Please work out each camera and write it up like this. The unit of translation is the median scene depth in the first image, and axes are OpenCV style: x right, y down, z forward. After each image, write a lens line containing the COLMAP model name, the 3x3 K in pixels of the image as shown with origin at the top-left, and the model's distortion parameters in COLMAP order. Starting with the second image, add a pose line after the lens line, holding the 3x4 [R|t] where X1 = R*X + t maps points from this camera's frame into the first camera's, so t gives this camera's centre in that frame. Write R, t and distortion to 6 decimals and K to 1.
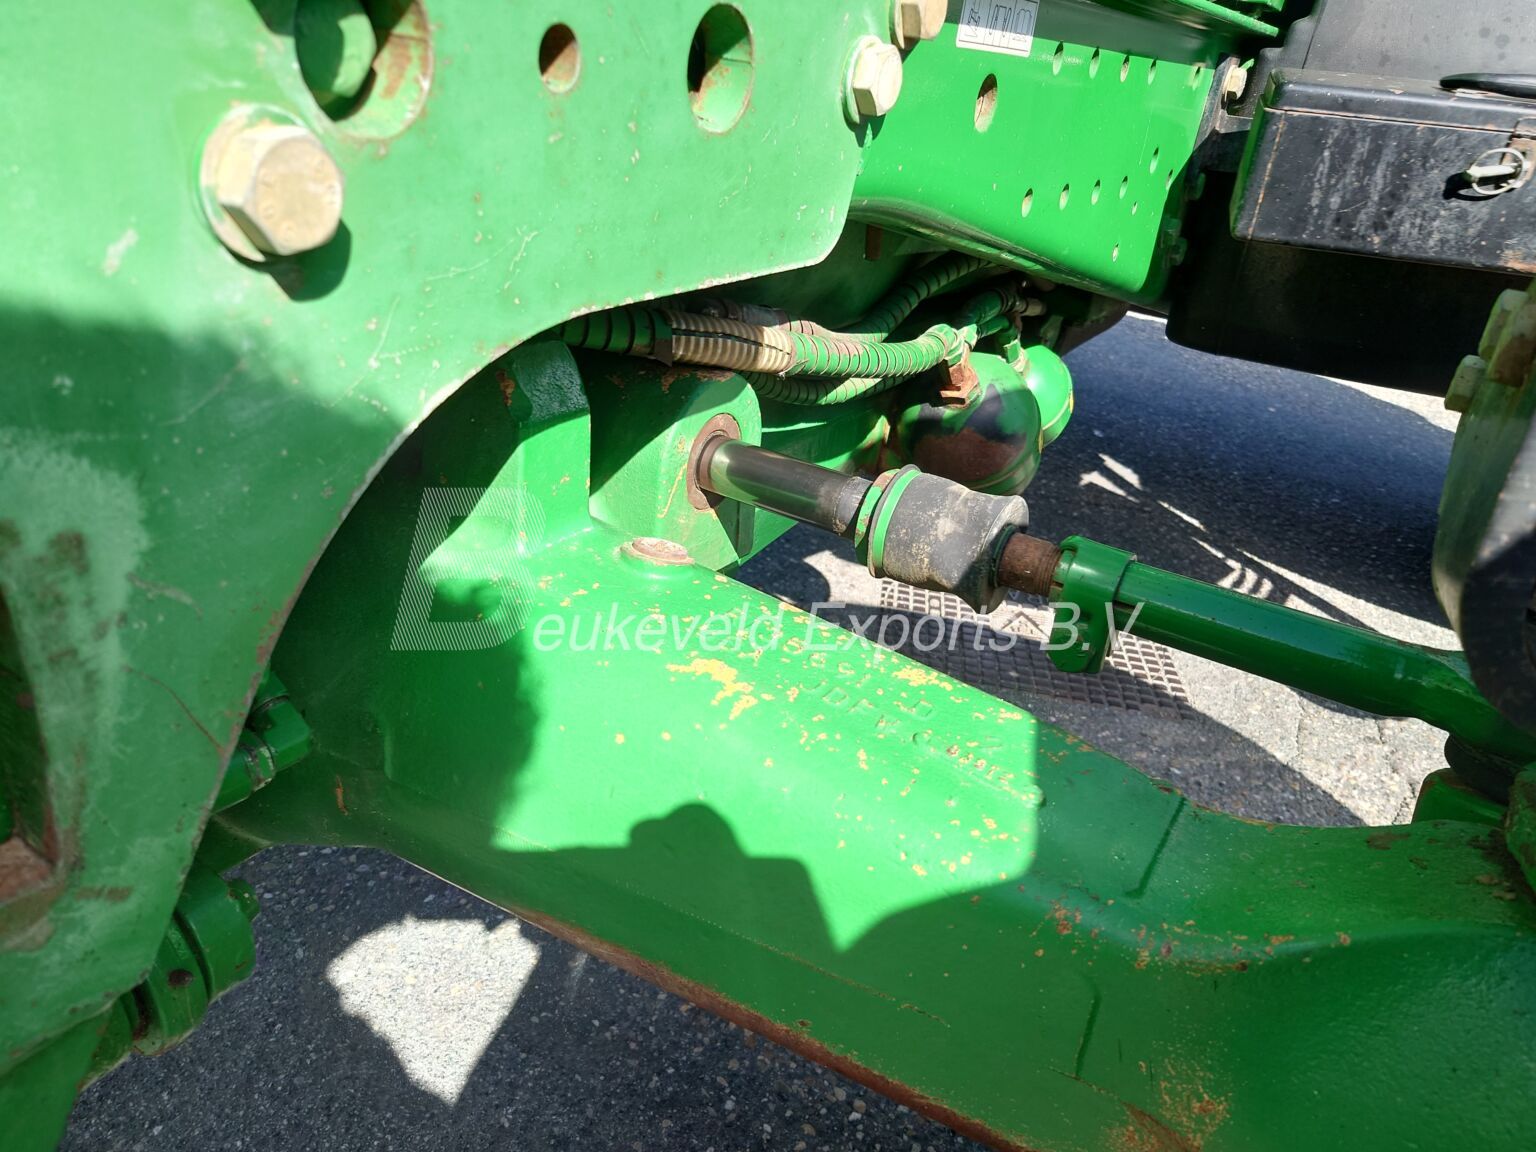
lens RADIAL K [[1145.6, 0, 767.4], [0, 1145.6, 537.4], [0, 0, 1]] dist [-0.034911, 0.055884]
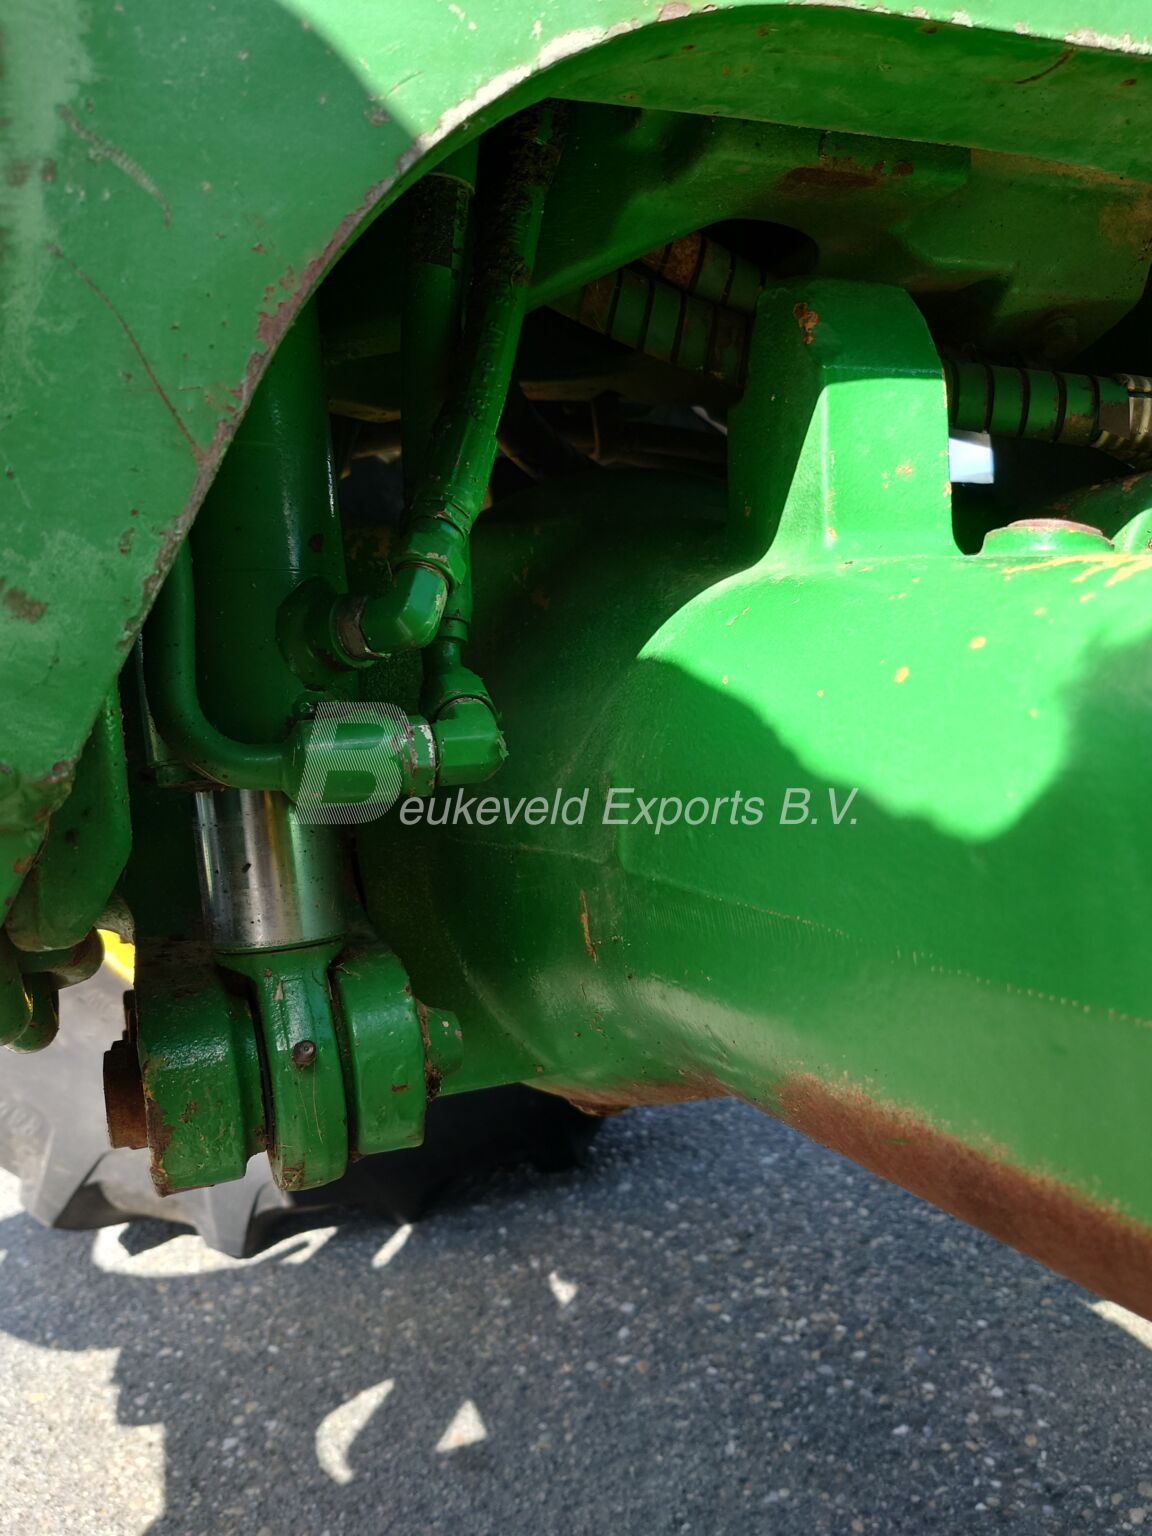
lens RADIAL K [[1145.6, 0, 576.0], [0, 1145.6, 768.0], [0, 0, 1]] dist [-0.034911, 0.055884]
pose [[0.784522, -0.087135, -0.613948, 0.072693], [-0.125129, 0.947466, -0.294364, 0.346716], [0.607345, 0.307758, 0.732405, 0.437262]]
